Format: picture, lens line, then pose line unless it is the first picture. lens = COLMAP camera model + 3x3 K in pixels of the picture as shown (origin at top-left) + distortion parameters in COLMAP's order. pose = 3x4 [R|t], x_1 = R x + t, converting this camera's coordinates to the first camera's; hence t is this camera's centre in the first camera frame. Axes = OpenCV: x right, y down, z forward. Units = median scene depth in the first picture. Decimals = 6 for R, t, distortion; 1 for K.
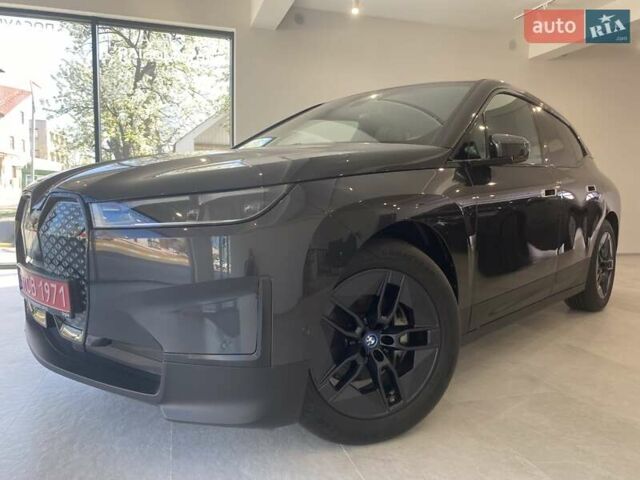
lens RADIAL K [[483.2, 0, 320.0], [0, 483.2, 240.0], [0, 0, 1]] dist [0.053859, -0.081245]
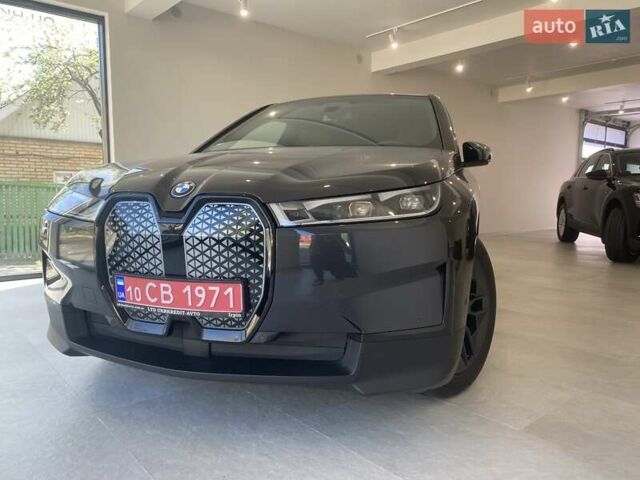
lens RADIAL K [[486.9, 0, 321.1], [0, 486.9, 242.8], [0, 0, 1]] dist [0.008386, -0.000853]
pose [[0.910241, -0.058391, 0.409941, -0.487425], [0.055028, 0.998284, 0.020008, -0.003625], [-0.410406, 0.004346, 0.911893, 0.013902]]
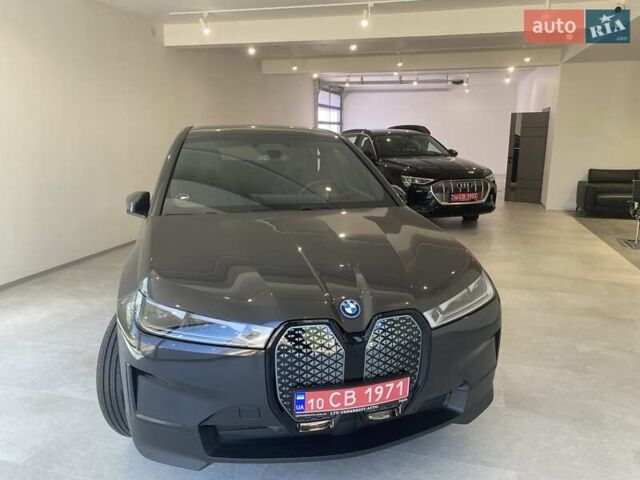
lens RADIAL K [[483.2, 0, 320.0], [0, 483.2, 240.0], [0, 0, 1]] dist [0.053859, -0.081245]
pose [[0.533119, -0.204640, 0.820918, -1.033094], [0.091804, 0.978569, 0.184320, -0.334356], [-0.841045, -0.022900, 0.540481, 0.319864]]
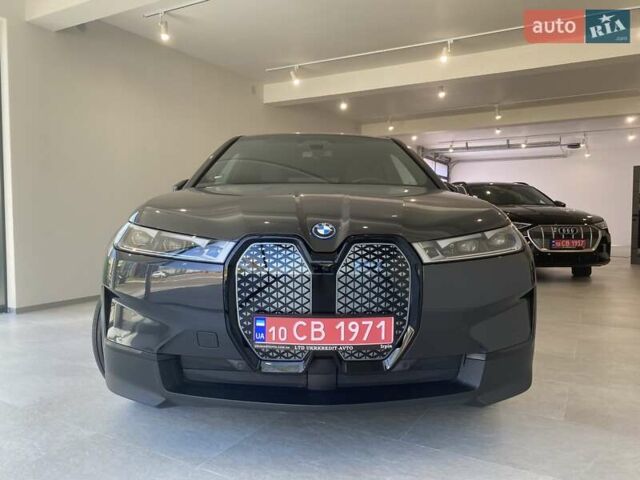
lens RADIAL K [[483.2, 0, 320.0], [0, 483.2, 240.0], [0, 0, 1]] dist [0.053859, -0.081245]
pose [[0.719914, -0.050916, 0.692193, -0.873780], [0.078489, 0.996880, -0.008303, -0.054936], [-0.689611, 0.060307, 0.721665, 0.198439]]
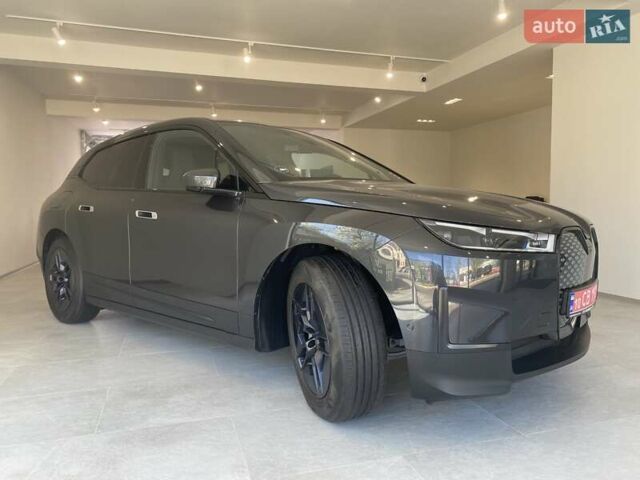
lens RADIAL K [[487.1, 0, 316.6], [0, 487.1, 238.0], [0, 0, 1]] dist [0.010081, -0.002180]
pose [[-0.008982, -0.081861, 0.996603, -1.320277], [0.101243, 0.991448, 0.082350, -0.173003], [-0.994821, 0.101639, -0.000617, 1.201072]]
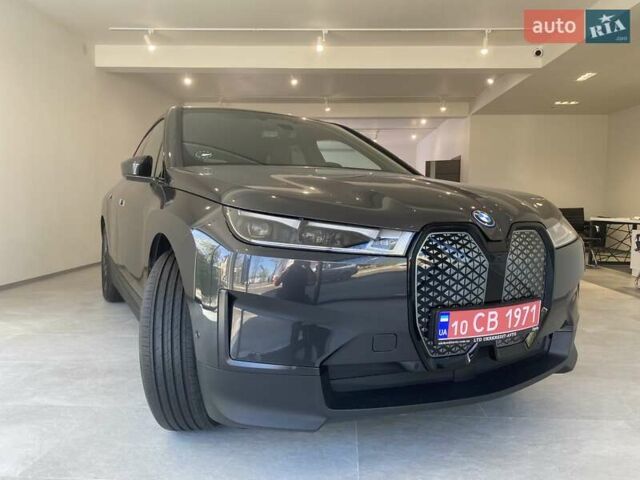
lens RADIAL K [[483.2, 0, 320.0], [0, 483.2, 240.0], [0, 0, 1]] dist [0.053859, -0.081245]
pose [[0.332698, -0.087809, 0.938936, -1.112319], [0.087465, 0.994237, 0.061989, -0.106975], [-0.938968, 0.061501, 0.338461, 0.689222]]
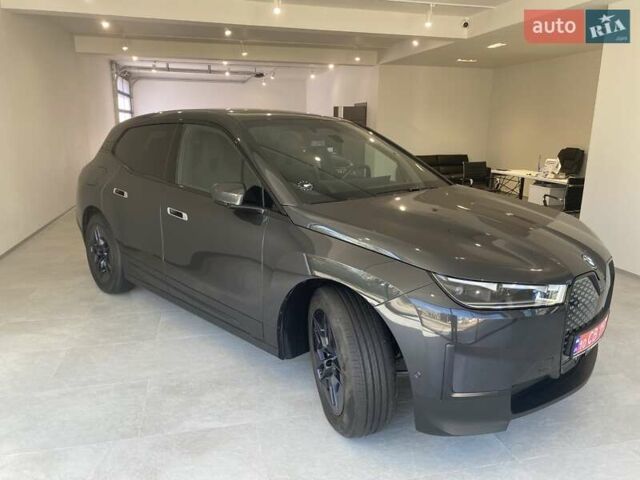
lens RADIAL K [[486.9, 0, 321.1], [0, 486.9, 242.8], [0, 0, 1]] dist [0.008386, -0.000853]
pose [[0.050830, -0.252907, 0.966154, -1.325341], [0.085647, 0.964945, 0.248085, -0.393650], [-0.995028, 0.070138, 0.070709, 1.157638]]
